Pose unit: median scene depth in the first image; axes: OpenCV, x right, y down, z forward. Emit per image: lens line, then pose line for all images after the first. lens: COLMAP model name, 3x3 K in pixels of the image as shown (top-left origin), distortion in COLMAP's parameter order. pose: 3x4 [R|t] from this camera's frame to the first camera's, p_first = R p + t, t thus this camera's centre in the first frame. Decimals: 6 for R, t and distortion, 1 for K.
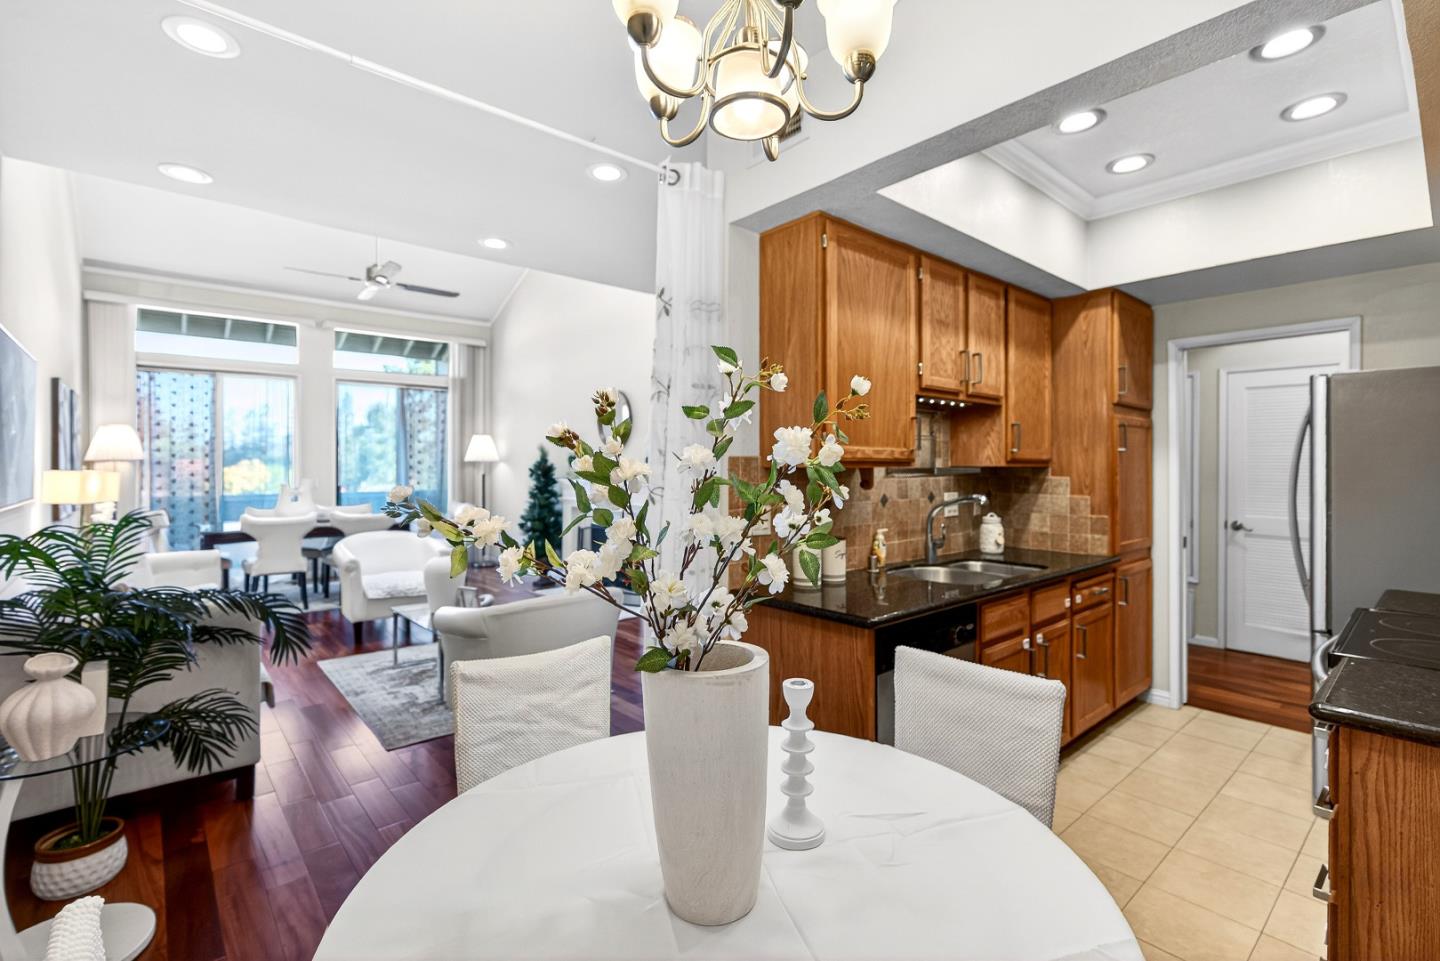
lens RADIAL K [[661.5, 0, 748.5], [0, 661.5, 478.7], [0, 0, 1]] dist [-0.001927, -0.000015]
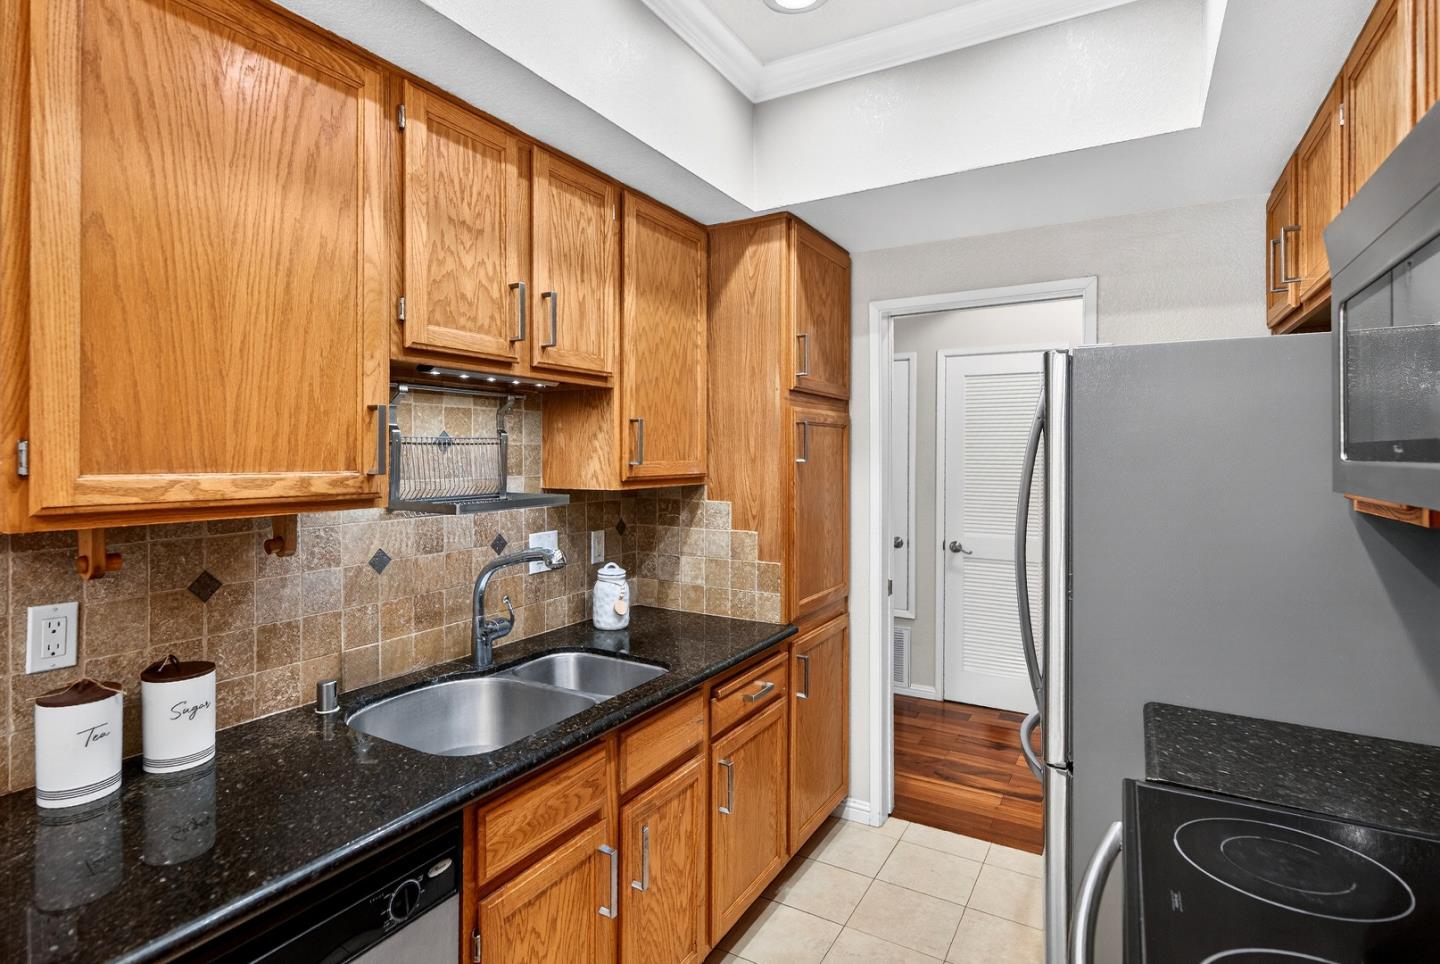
lens RADIAL K [[711.6, 0, 720.0], [0, 711.6, 482.0], [0, 0, 1]] dist [-0.000893, -0.000058]
pose [[0.953851, -0.012725, 0.300012, 0.271981], [0.005977, 0.999708, 0.023400, -0.039046], [-0.300222, -0.020527, 0.953648, 0.345202]]
